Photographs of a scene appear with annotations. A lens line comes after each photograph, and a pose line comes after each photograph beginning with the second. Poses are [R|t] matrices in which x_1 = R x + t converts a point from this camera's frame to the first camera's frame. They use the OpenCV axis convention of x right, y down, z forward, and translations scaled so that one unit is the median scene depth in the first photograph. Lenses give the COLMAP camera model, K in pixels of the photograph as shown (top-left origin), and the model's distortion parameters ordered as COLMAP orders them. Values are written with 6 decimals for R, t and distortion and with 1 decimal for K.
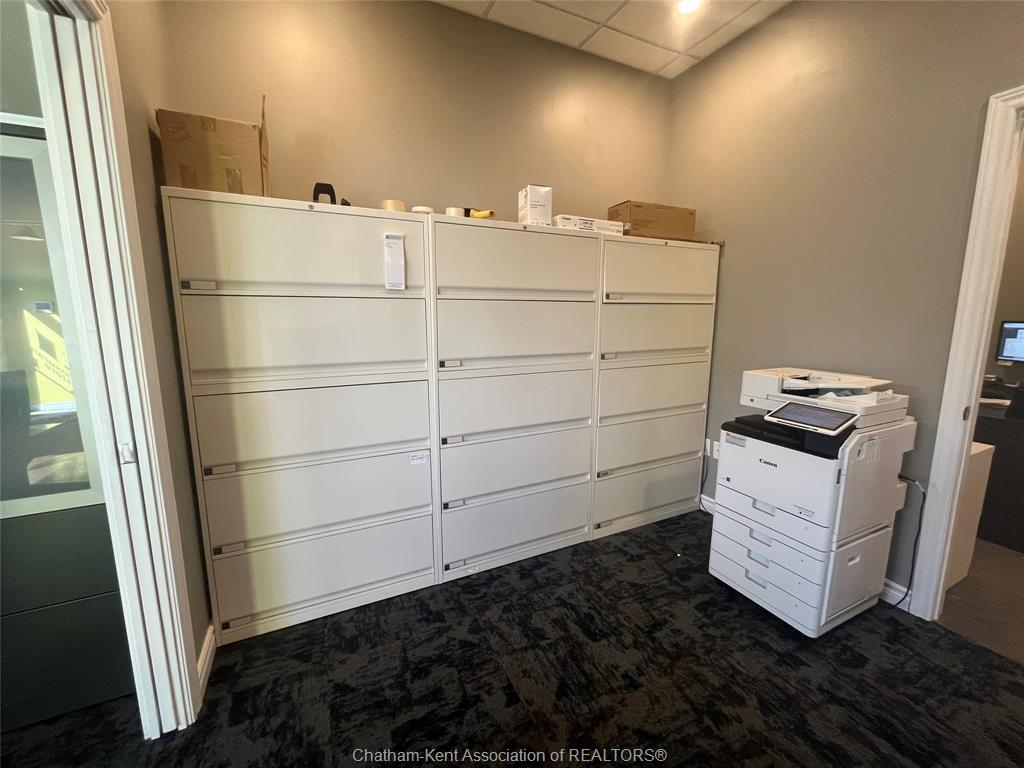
lens RADIAL K [[414.1, 0, 514.6], [0, 414.1, 378.0], [0, 0, 1]] dist [0.000892, 0.000062]
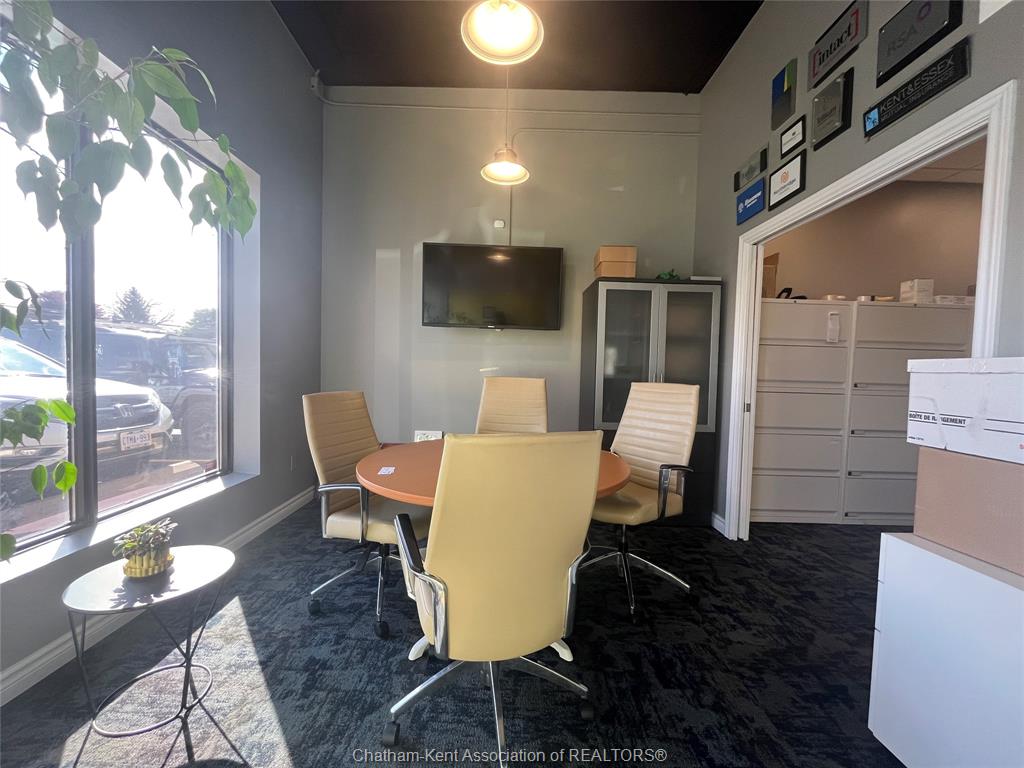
lens RADIAL K [[414.1, 0, 511.7], [0, 414.1, 388.2], [0, 0, 1]] dist [0.000892, 0.000062]
pose [[0.905546, 0.039288, -0.422424, -0.744892], [-0.091534, 0.990345, -0.104111, 0.288897], [0.414255, 0.132944, 0.900399, -1.132560]]
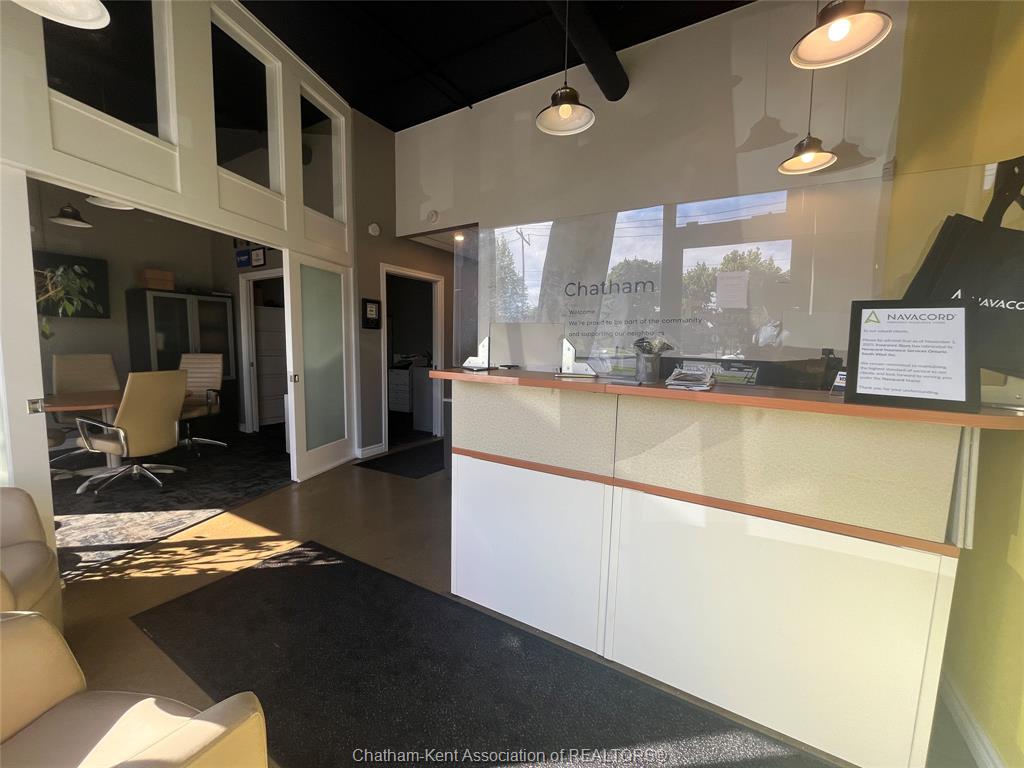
lens RADIAL K [[414.1, 0, 509.9], [0, 414.1, 380.6], [0, 0, 1]] dist [0.000892, 0.000062]
pose [[0.836052, -0.042000, 0.547041, -0.680452], [0.079708, 0.995785, -0.045367, 0.533447], [-0.542830, 0.081533, 0.835876, -2.979882]]
